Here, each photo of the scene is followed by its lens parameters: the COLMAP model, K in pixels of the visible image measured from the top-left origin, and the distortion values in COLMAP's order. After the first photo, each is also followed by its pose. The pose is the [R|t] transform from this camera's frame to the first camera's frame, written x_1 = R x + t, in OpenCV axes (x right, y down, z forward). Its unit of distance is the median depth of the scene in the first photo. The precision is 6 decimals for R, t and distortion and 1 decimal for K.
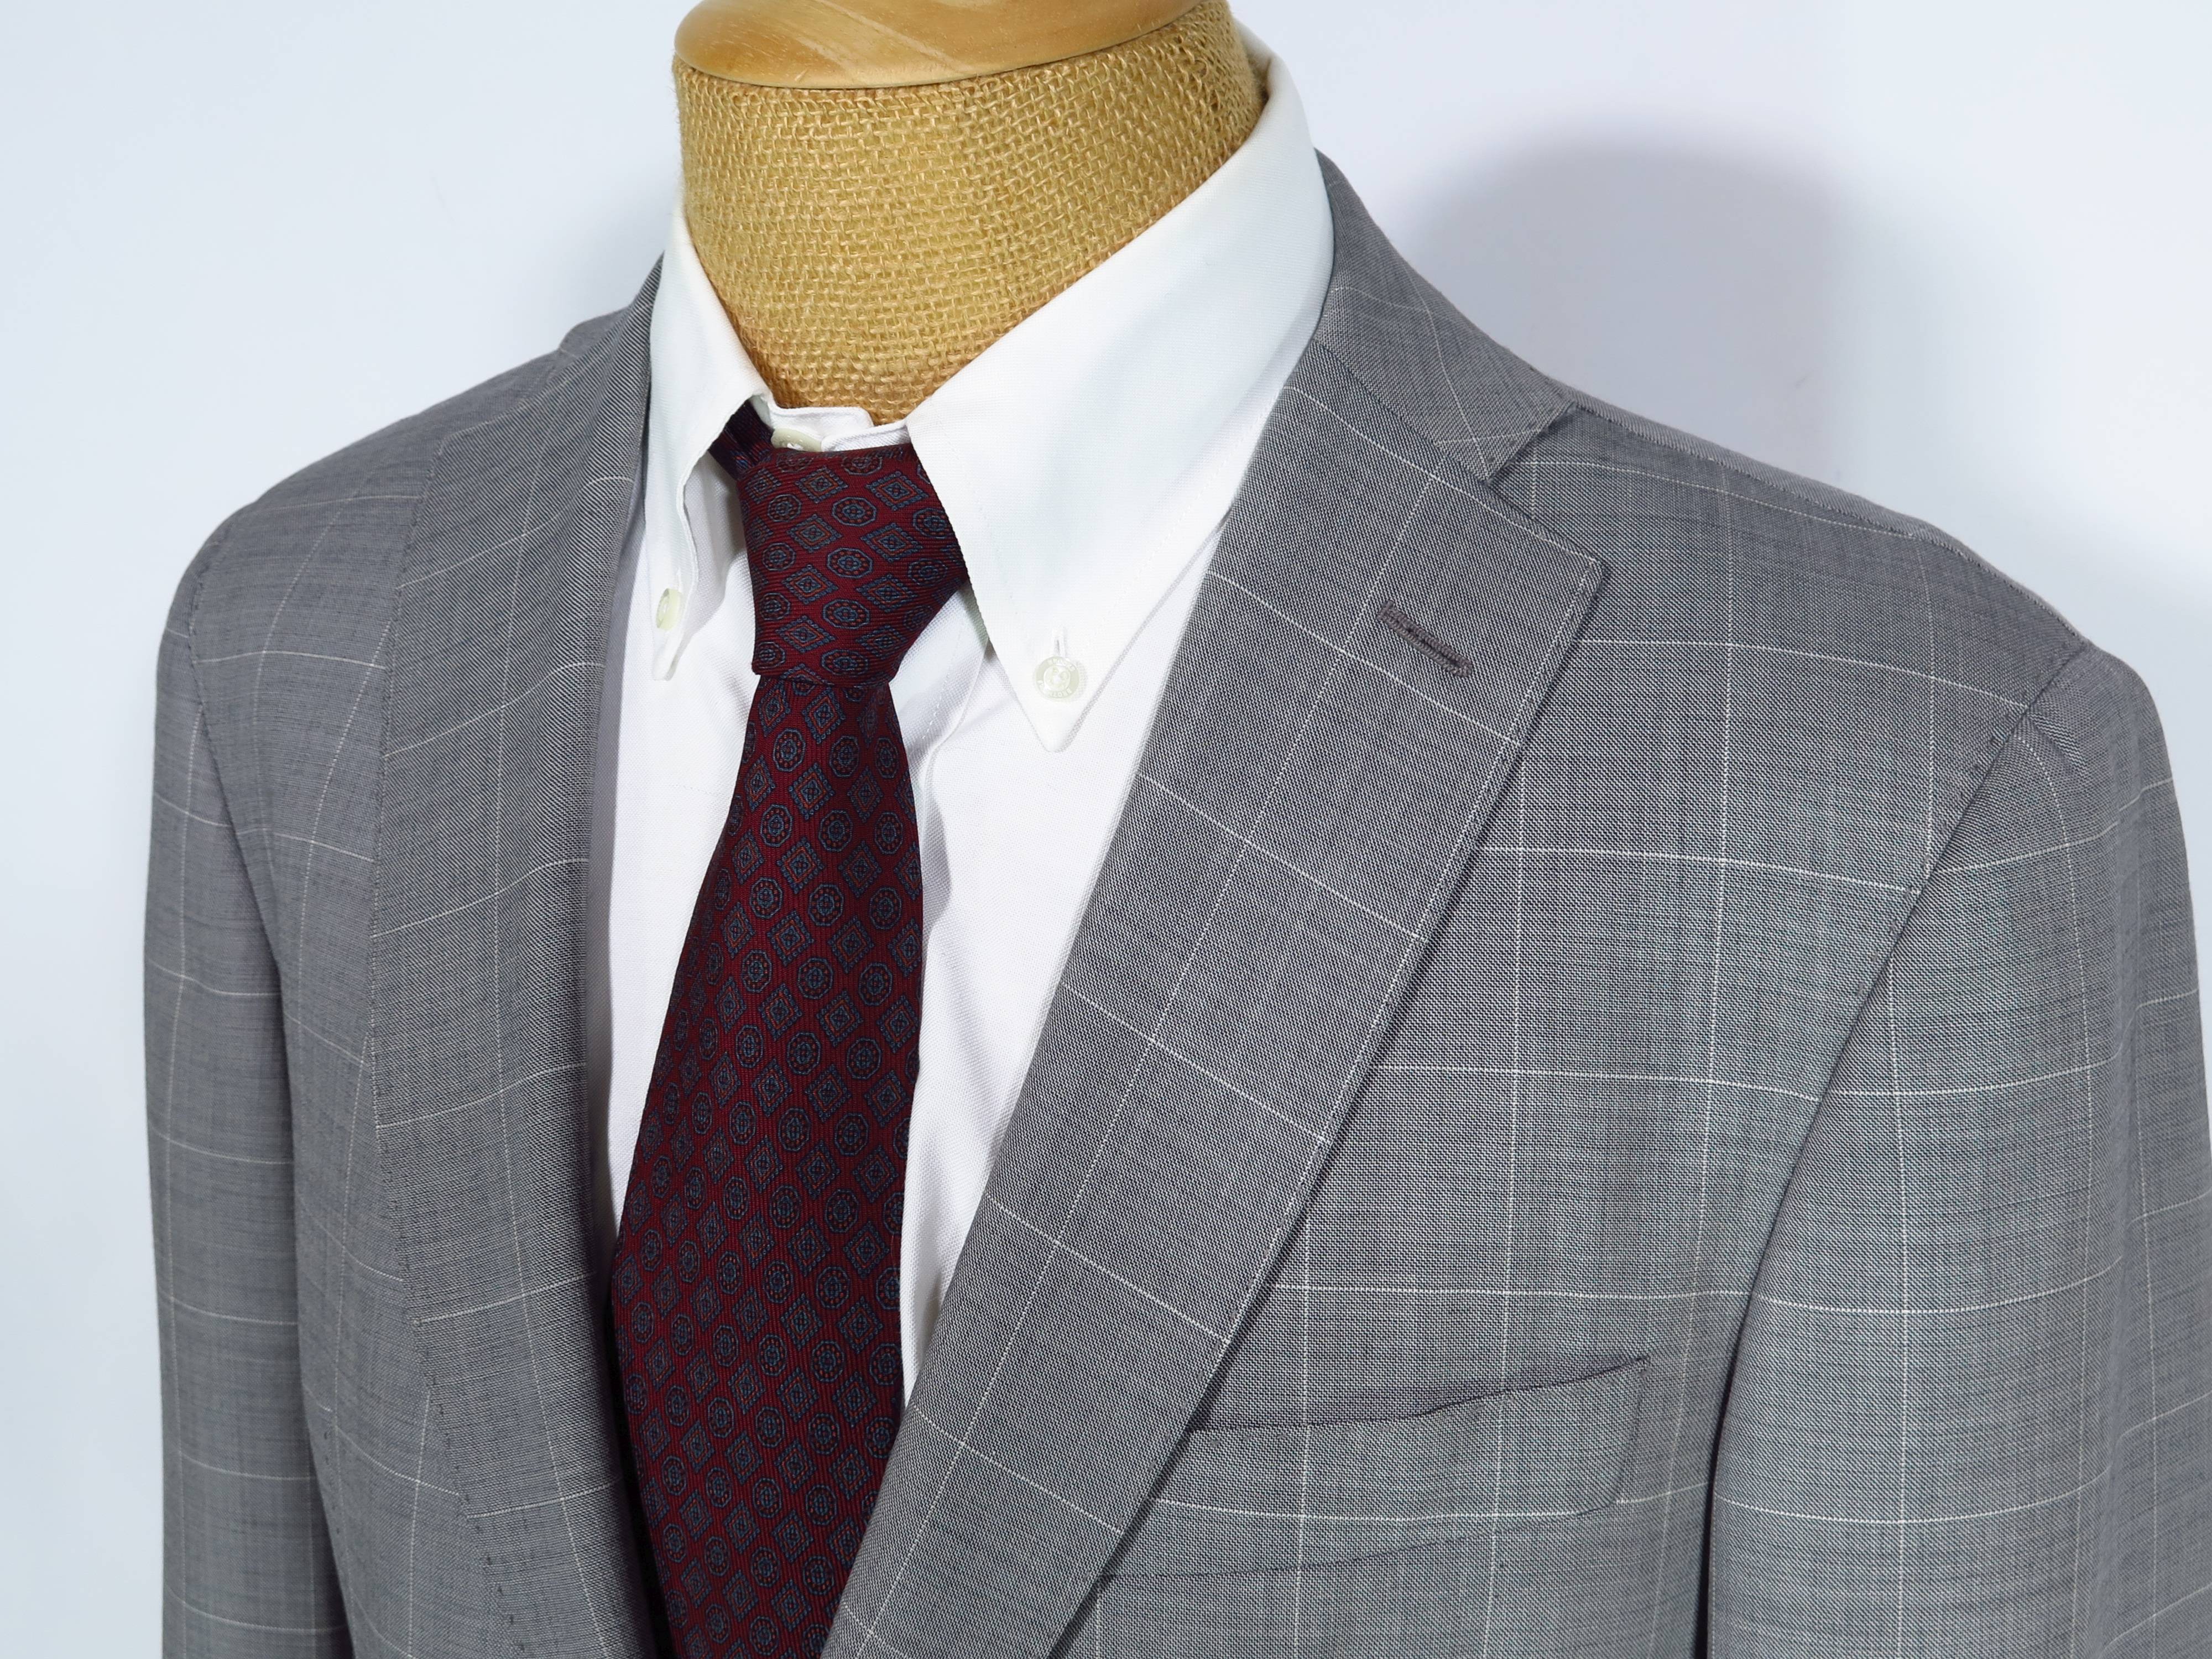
lens RADIAL K [[3012.4, 0, 1106.0], [0, 3012.4, 829.5], [0, 0, 1]] dist [-0.076588, 0.068993]
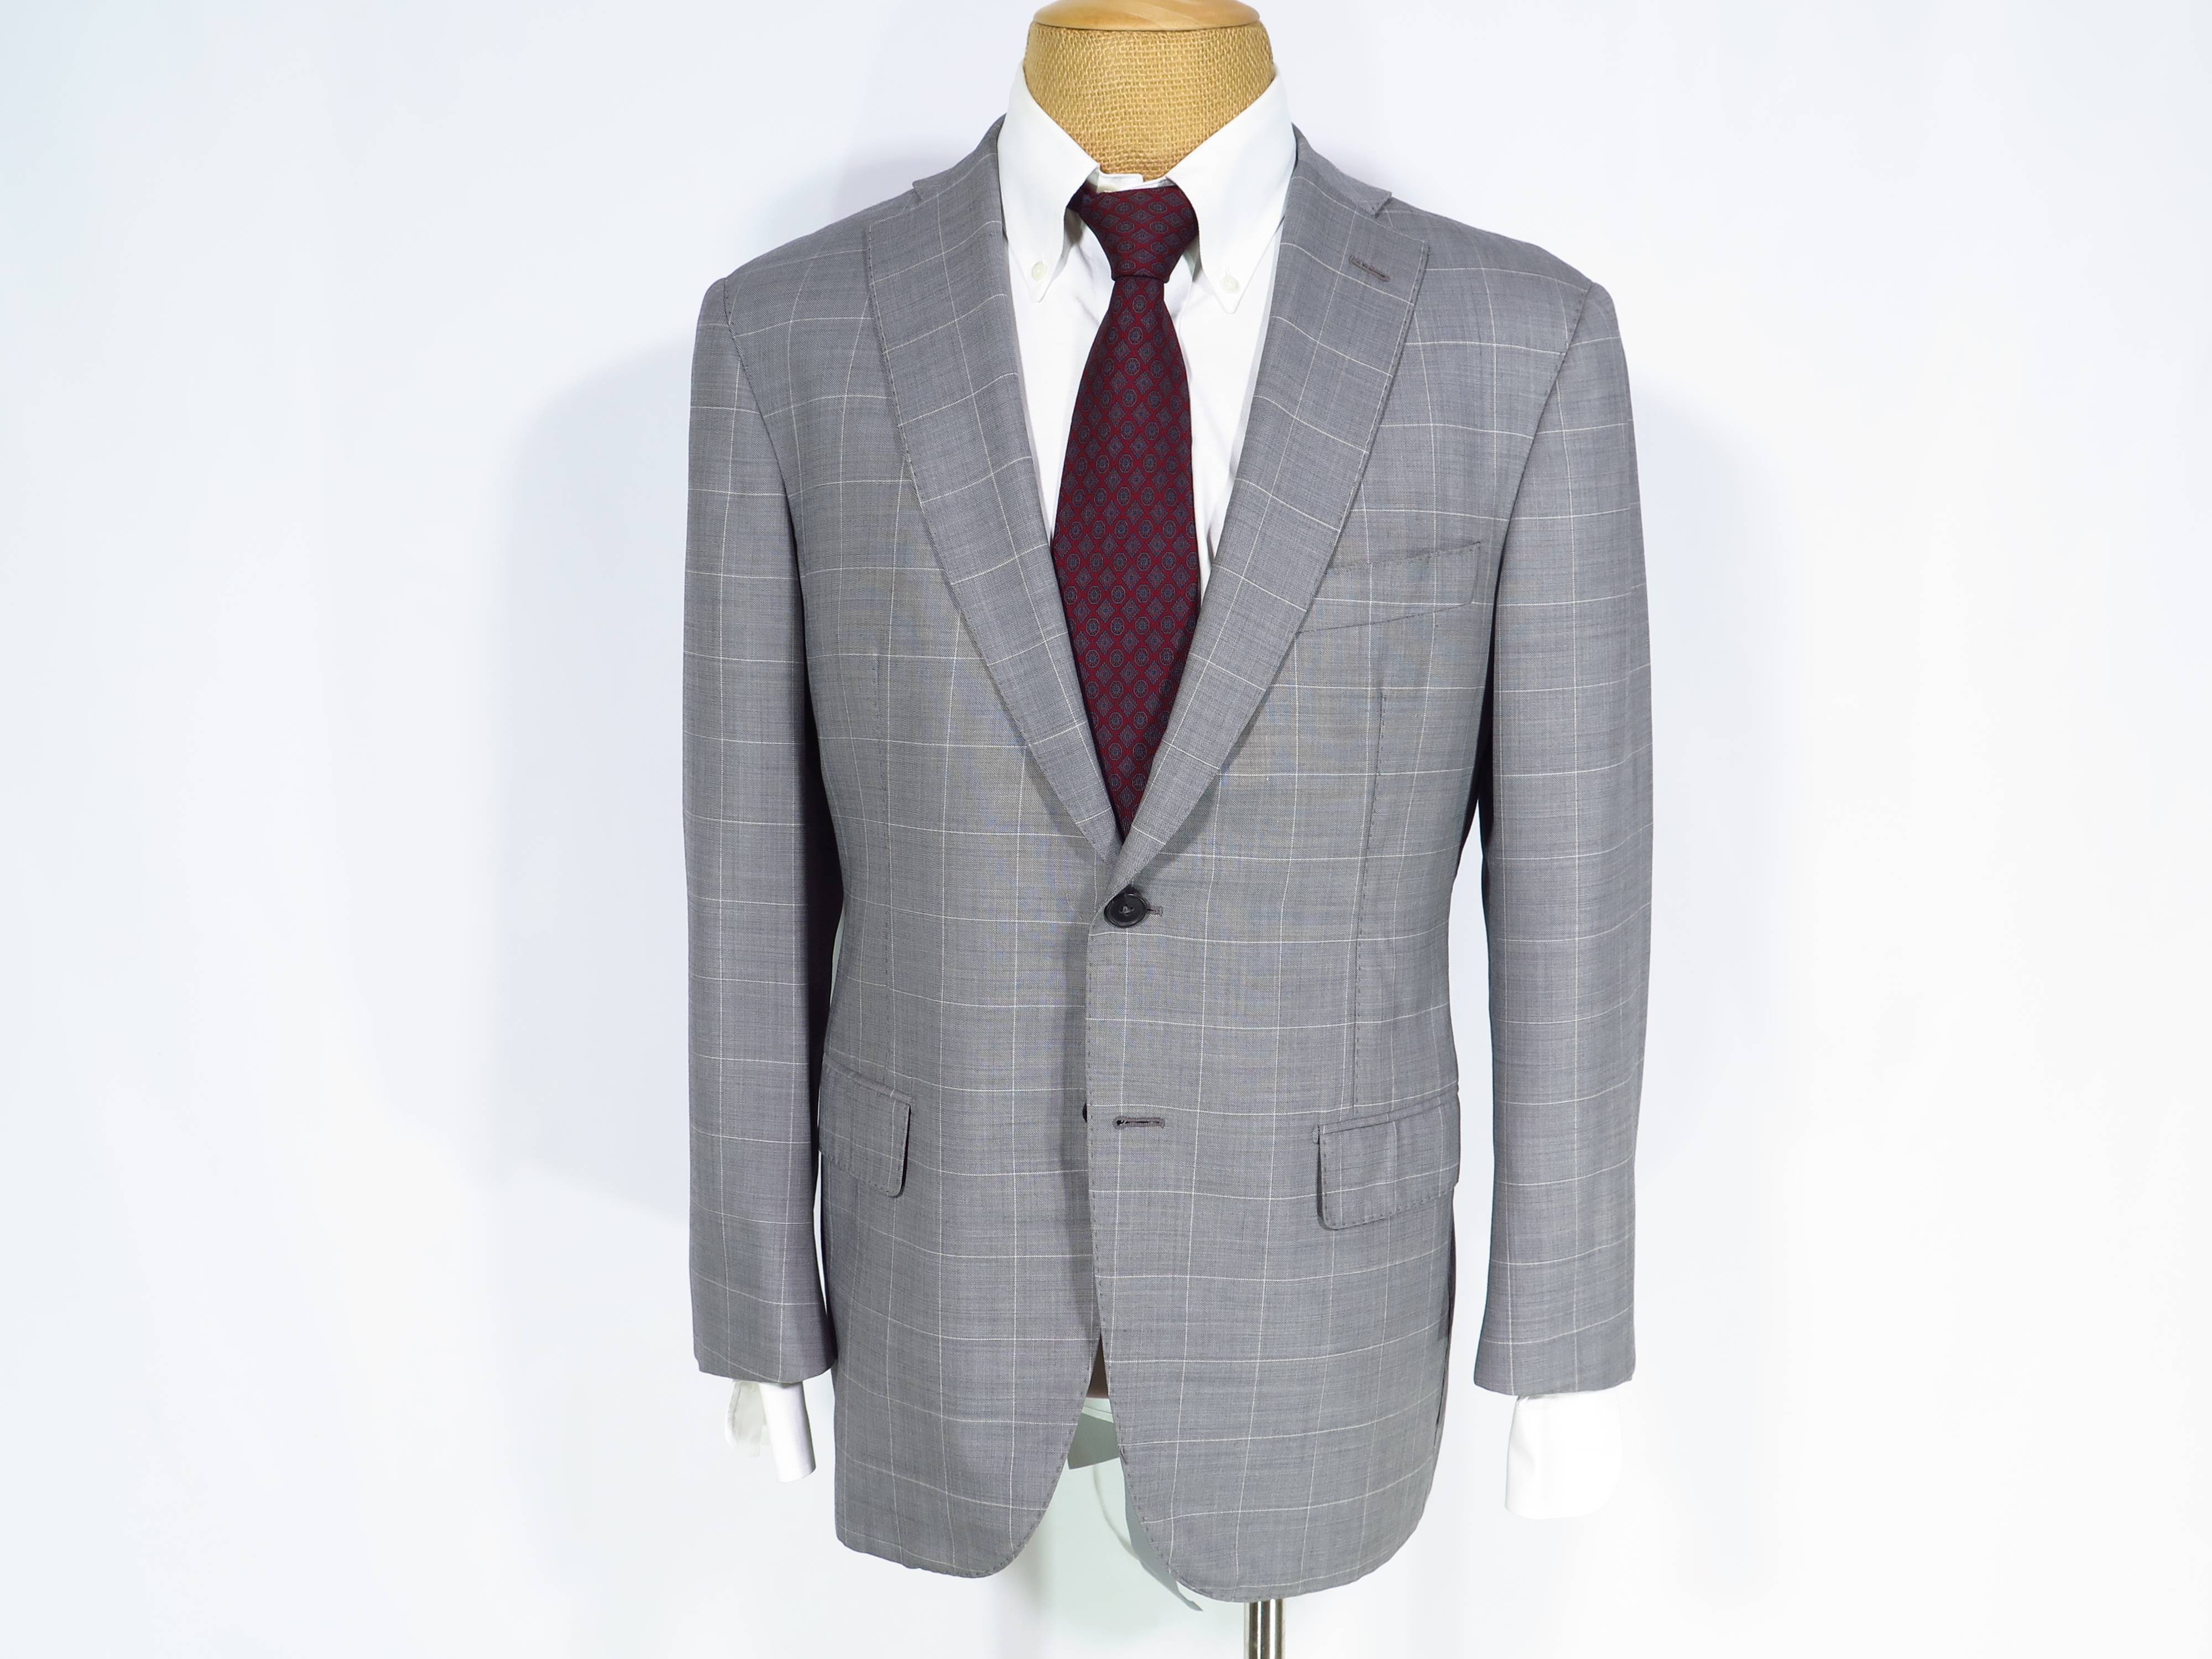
lens RADIAL K [[2008.3, 0, 1106.0], [0, 2008.3, 829.5], [0, 0, 1]] dist [-0.007732, -0.004648]
pose [[0.932741, -0.063060, 0.354989, -0.740078], [0.083900, 0.995520, -0.043605, 0.467983], [-0.350649, 0.070456, 0.933853, -0.469179]]
